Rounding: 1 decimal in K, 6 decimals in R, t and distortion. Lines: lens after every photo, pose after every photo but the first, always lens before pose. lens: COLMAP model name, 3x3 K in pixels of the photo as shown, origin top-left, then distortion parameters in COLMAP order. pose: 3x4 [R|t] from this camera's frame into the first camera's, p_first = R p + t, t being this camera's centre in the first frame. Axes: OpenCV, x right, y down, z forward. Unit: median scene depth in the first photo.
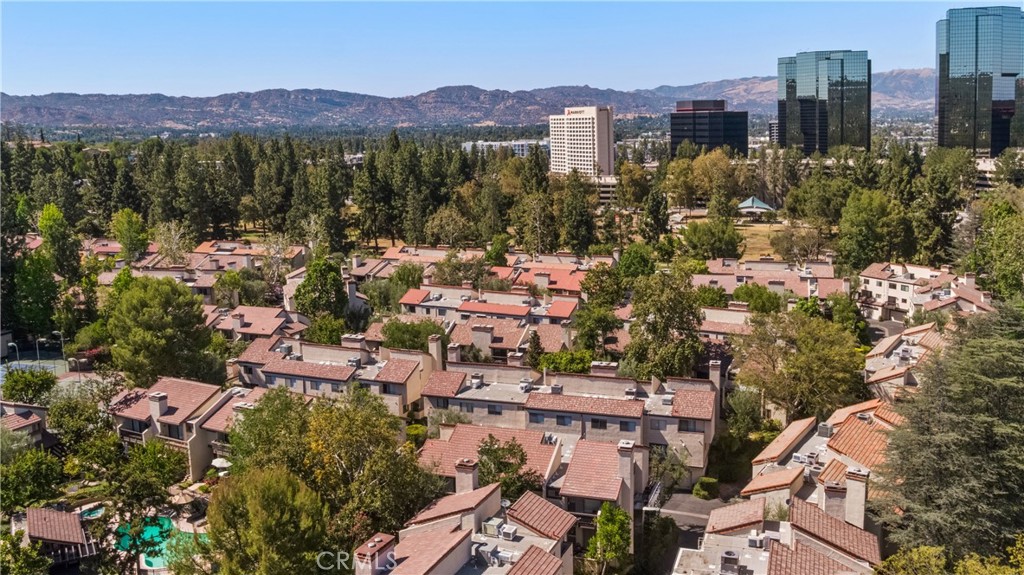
lens RADIAL K [[971.0, 0, 667.2], [0, 971.0, 285.6], [0, 0, 1]] dist [-0.005510, 0.007435]
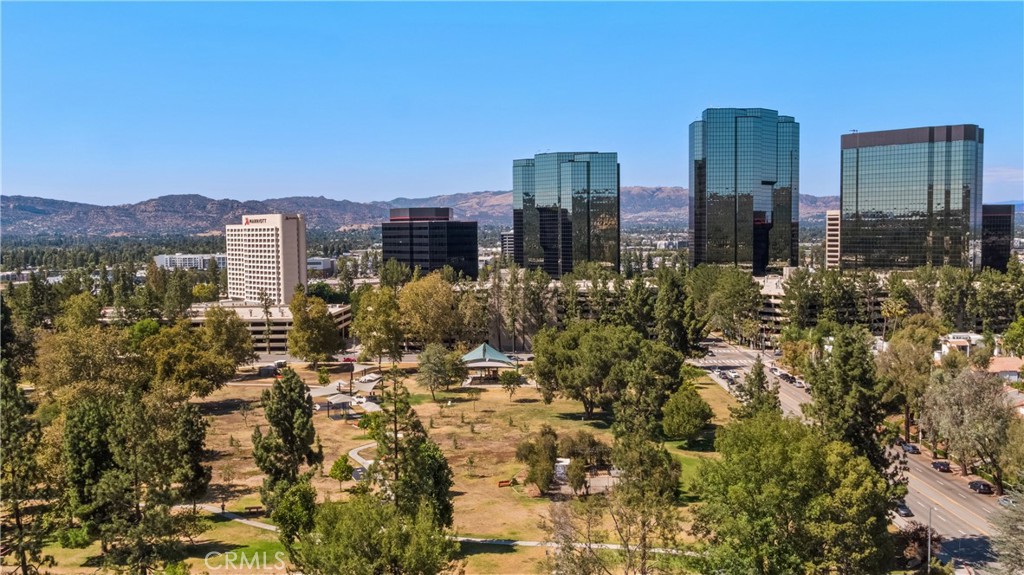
lens RADIAL K [[910.6, 0, 513.7], [0, 910.6, 272.4], [0, 0, 1]] dist [0.000895, 0.006333]
pose [[0.993029, -0.000813, 0.117868, 0.029154], [0.015247, 0.992461, -0.121609, -0.055318], [-0.116881, 0.122559, 0.985555, 0.313099]]
